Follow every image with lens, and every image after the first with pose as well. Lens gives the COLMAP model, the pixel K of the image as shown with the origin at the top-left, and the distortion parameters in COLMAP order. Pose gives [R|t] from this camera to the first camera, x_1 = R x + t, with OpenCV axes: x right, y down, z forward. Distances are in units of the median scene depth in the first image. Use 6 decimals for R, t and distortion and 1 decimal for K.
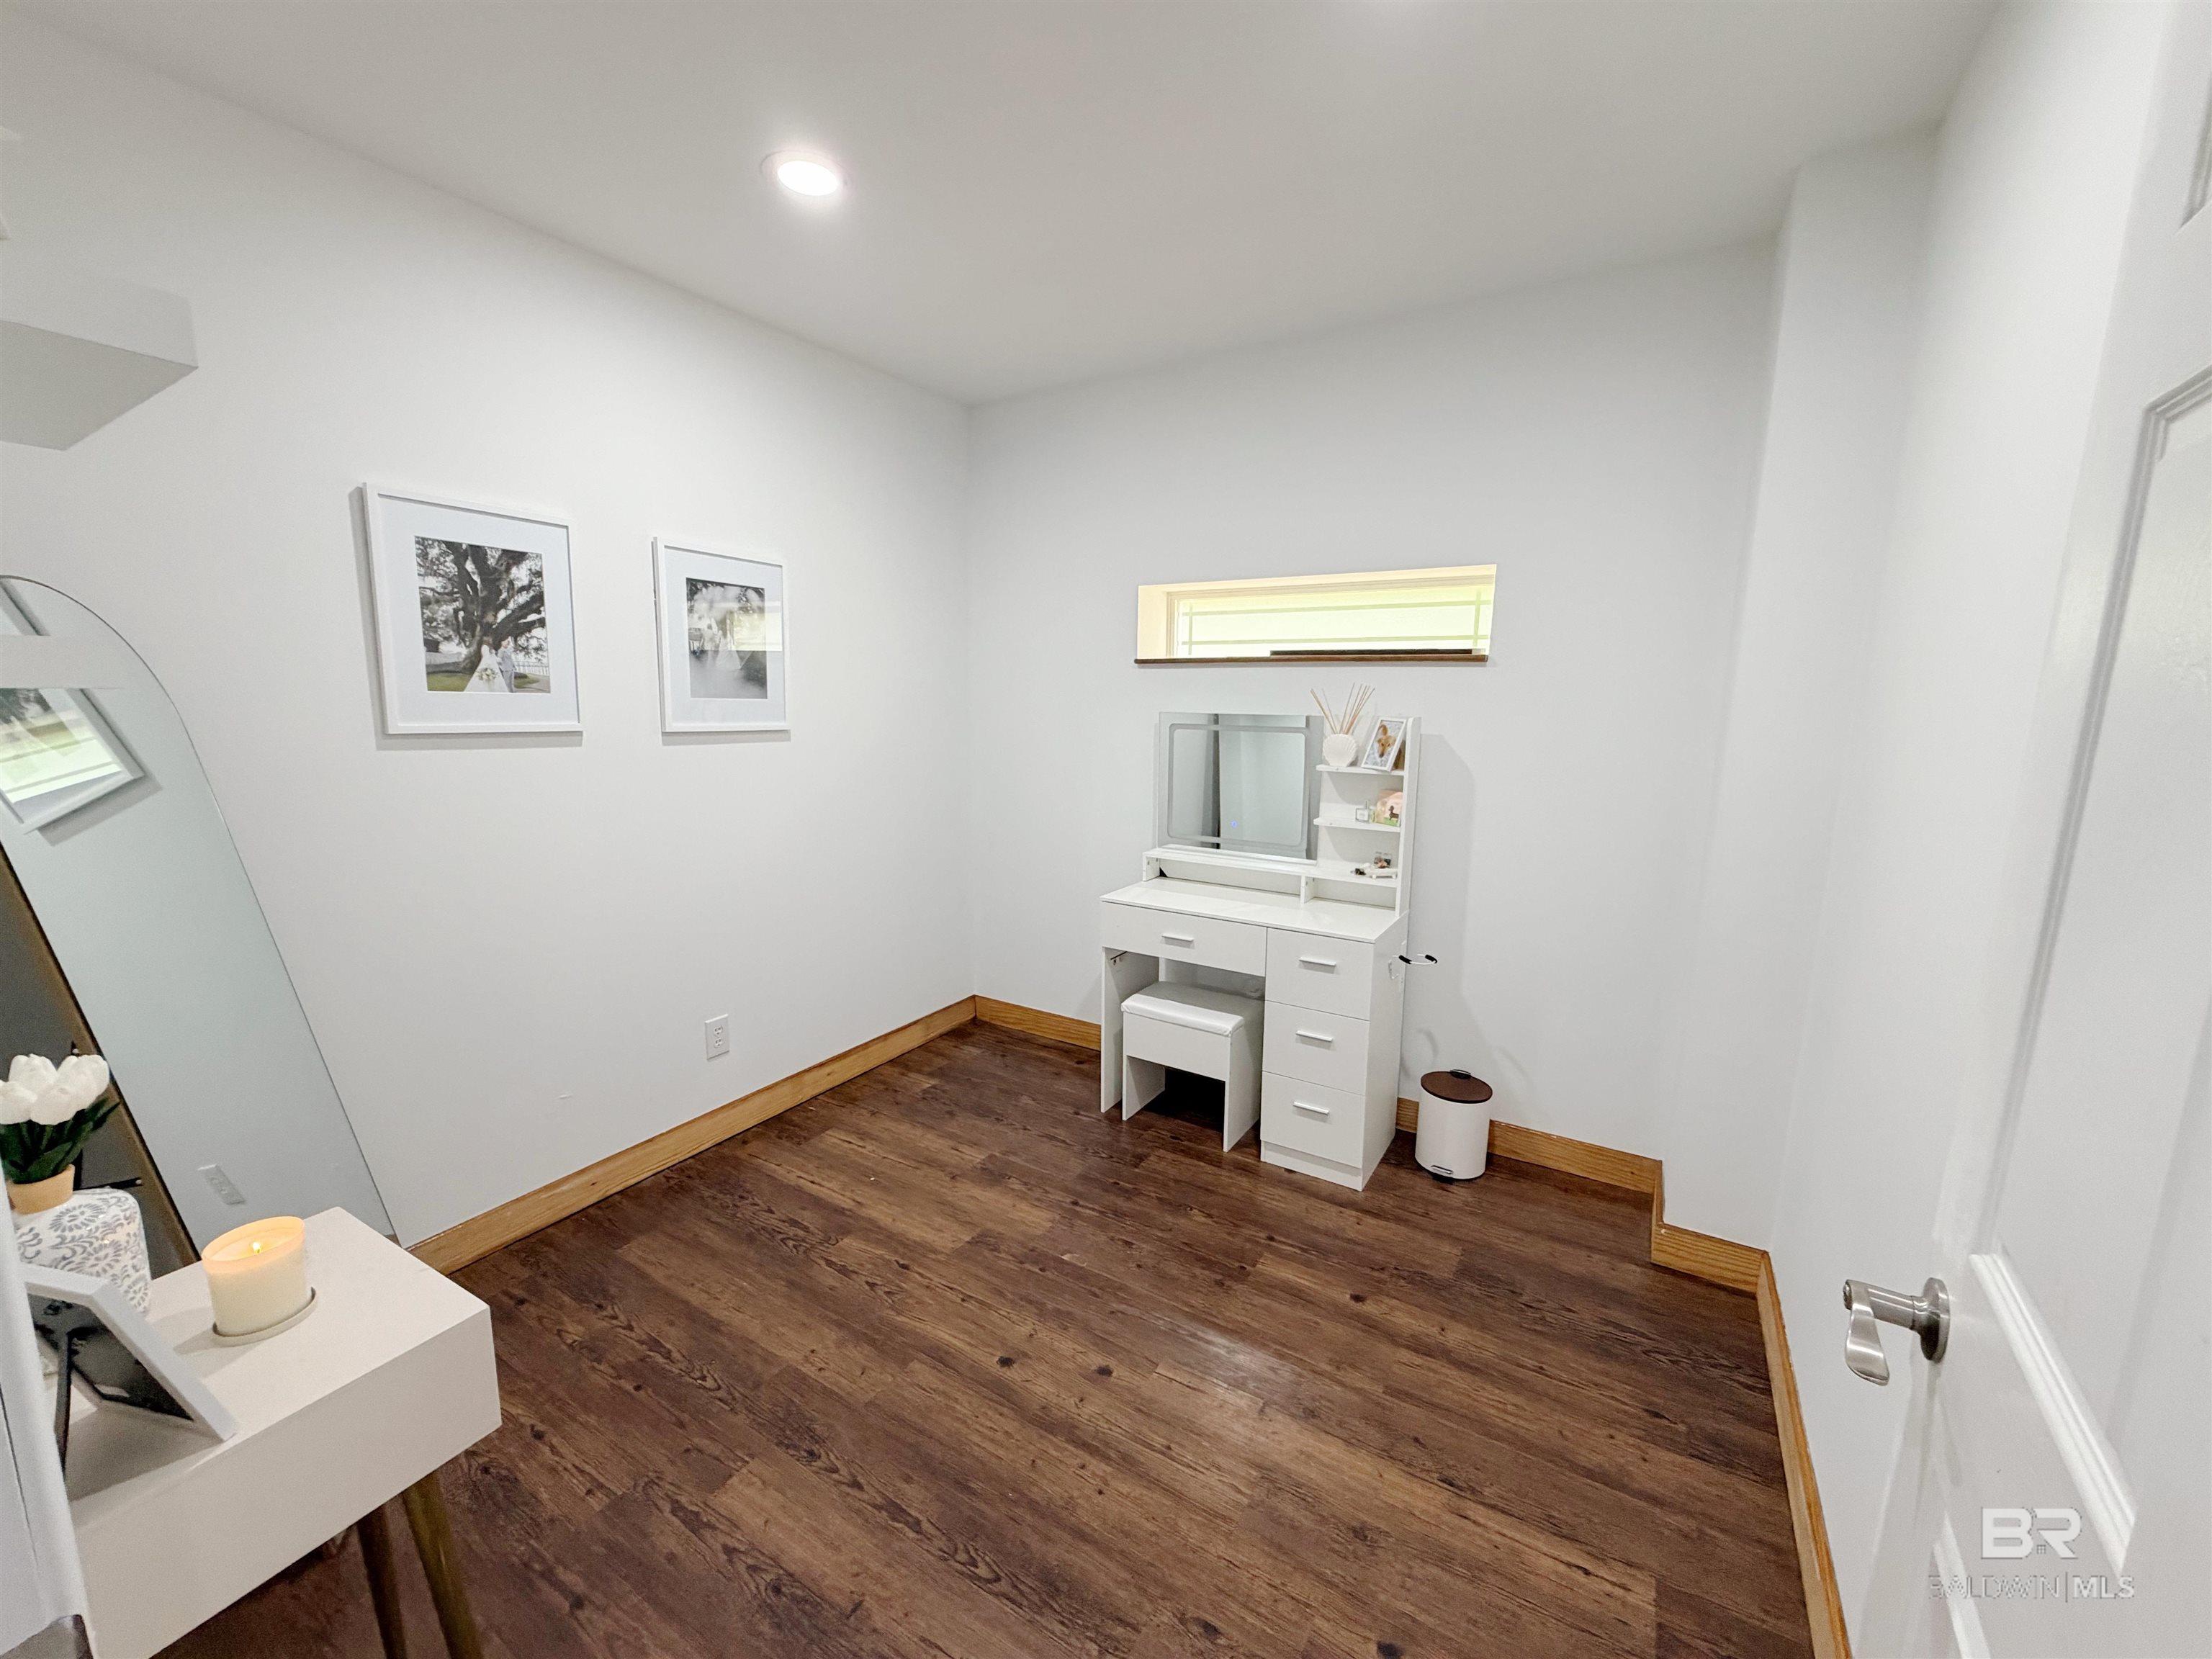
lens RADIAL K [[877.6, 0, 1107.5], [0, 877.6, 836.0], [0, 0, 1]] dist [0.002317, -0.000669]
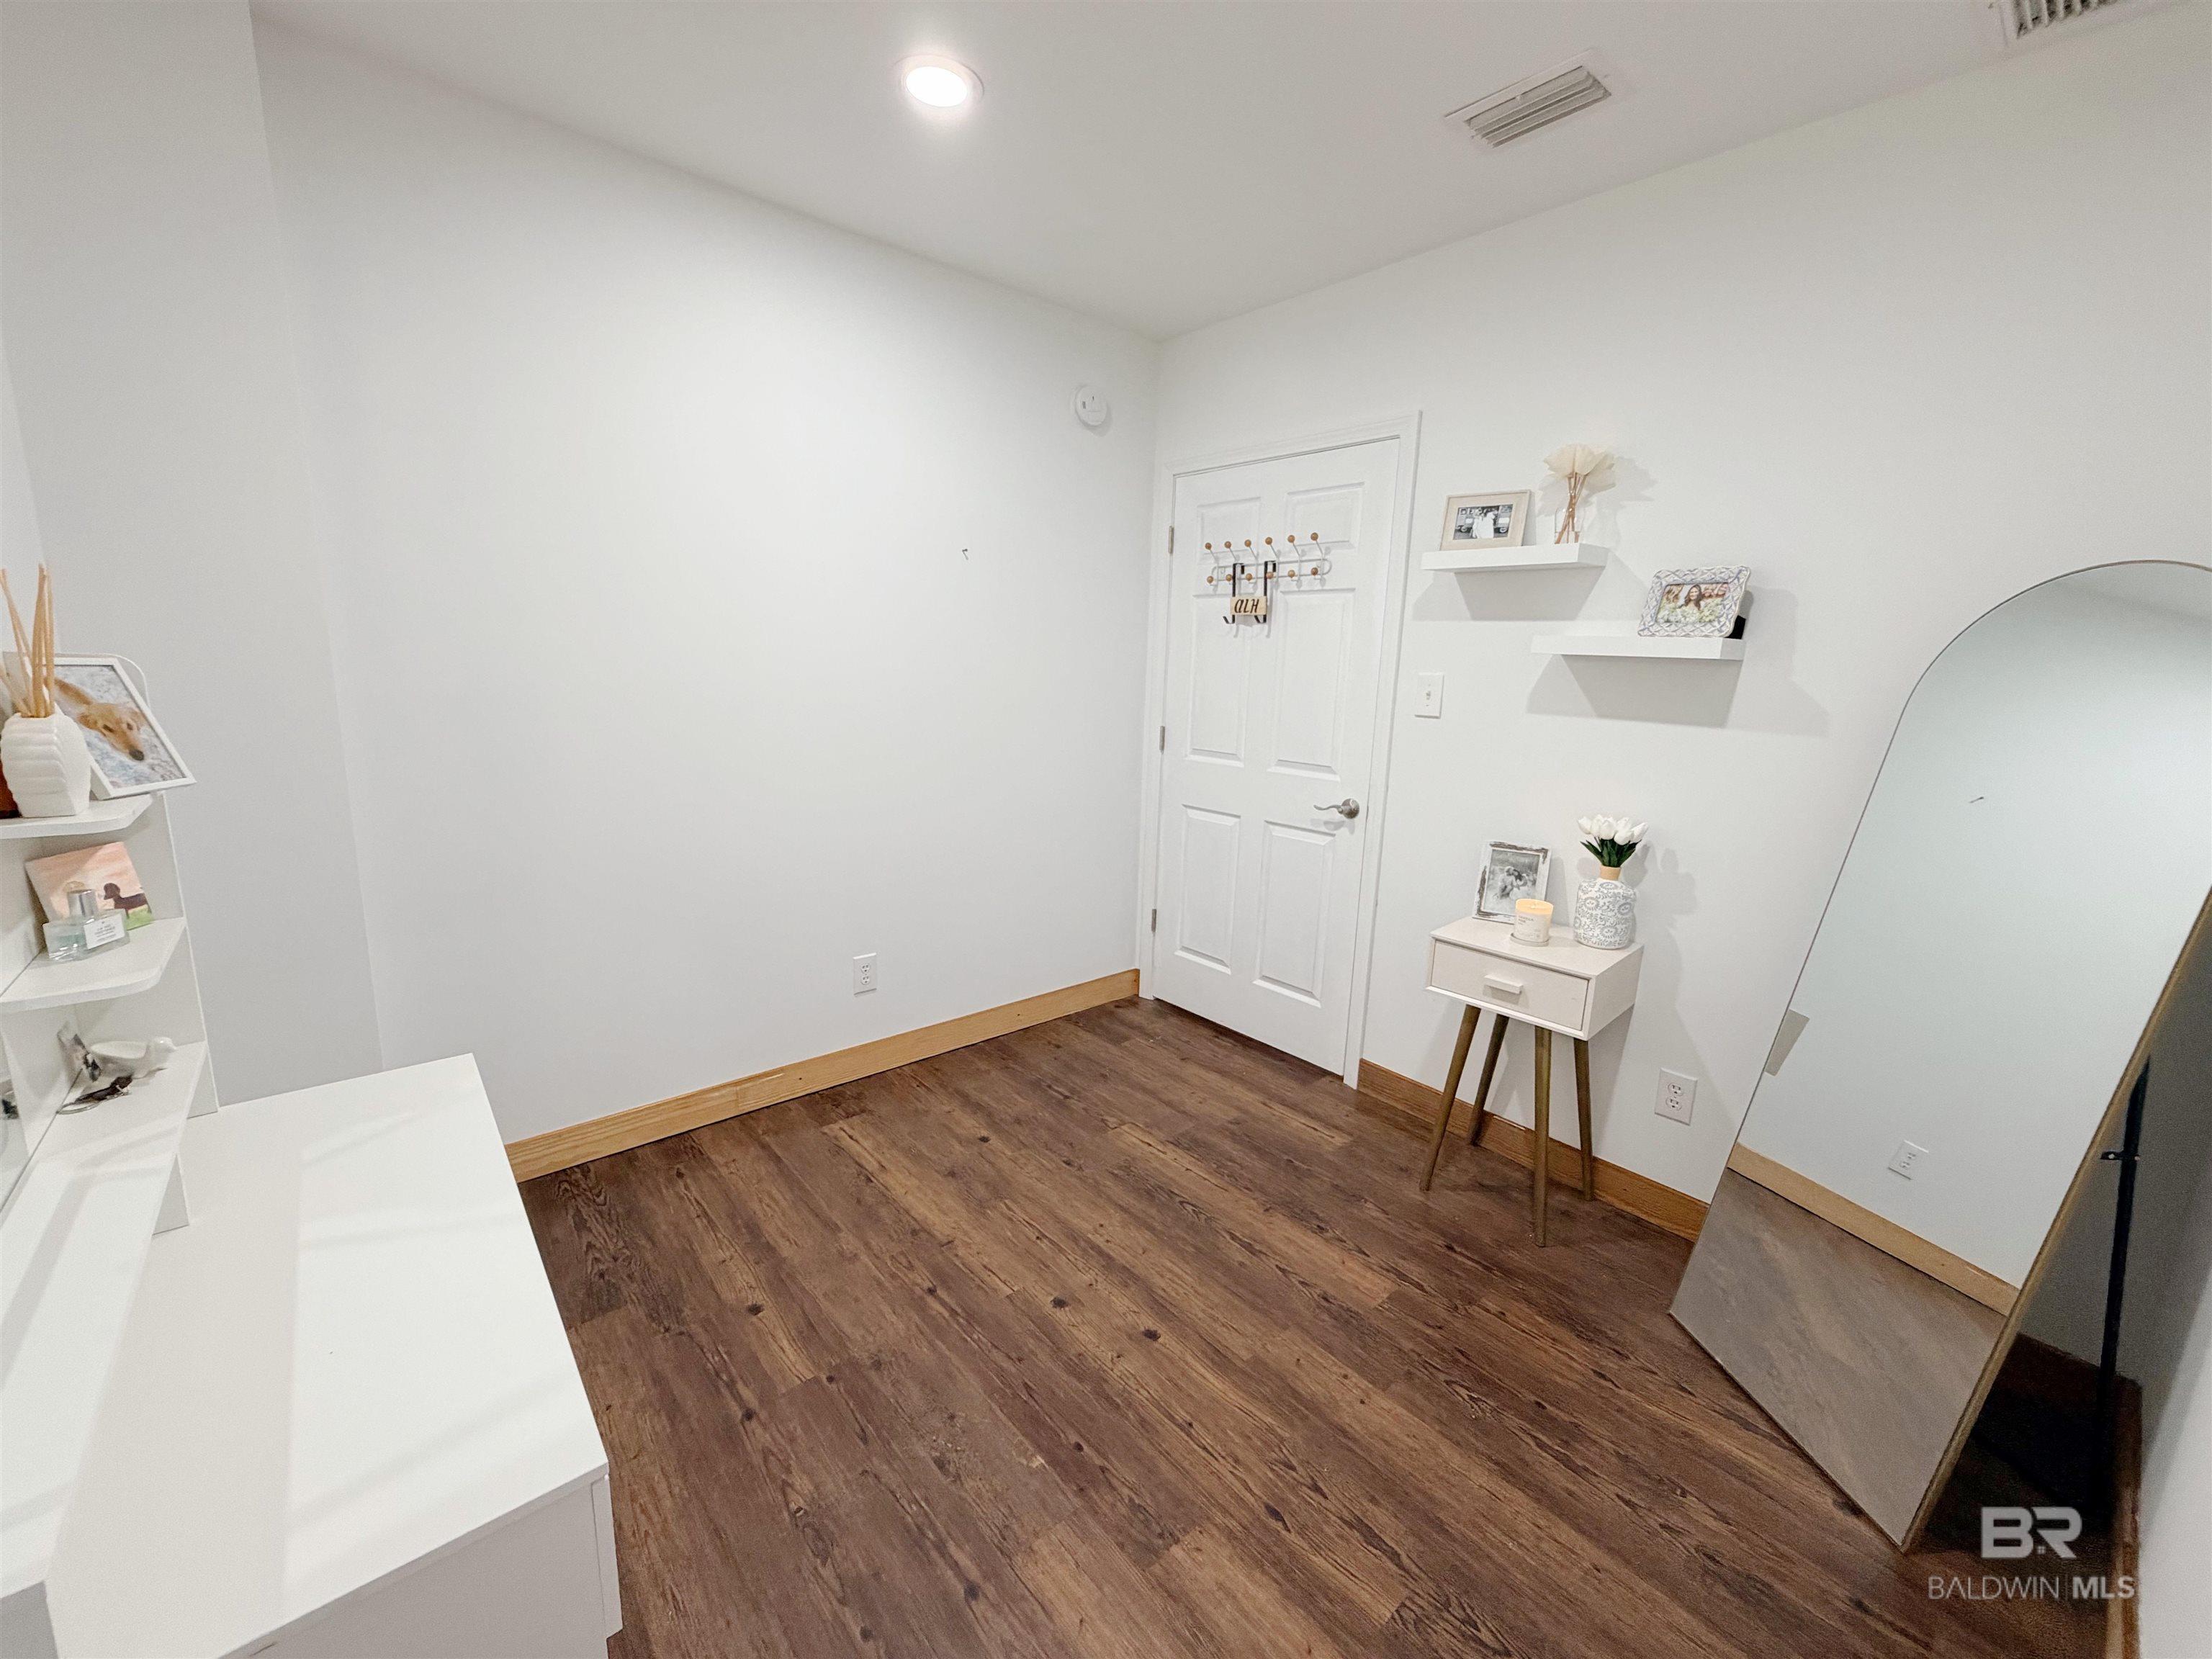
lens RADIAL K [[877.6, 0, 1108.1], [0, 877.6, 829.2], [0, 0, 1]] dist [0.002317, -0.000669]
pose [[-0.954995, -0.095710, 0.280758, -0.286211], [0.009273, 0.936417, 0.350766, -0.261290], [-0.296478, 0.337583, -0.893386, 1.678618]]
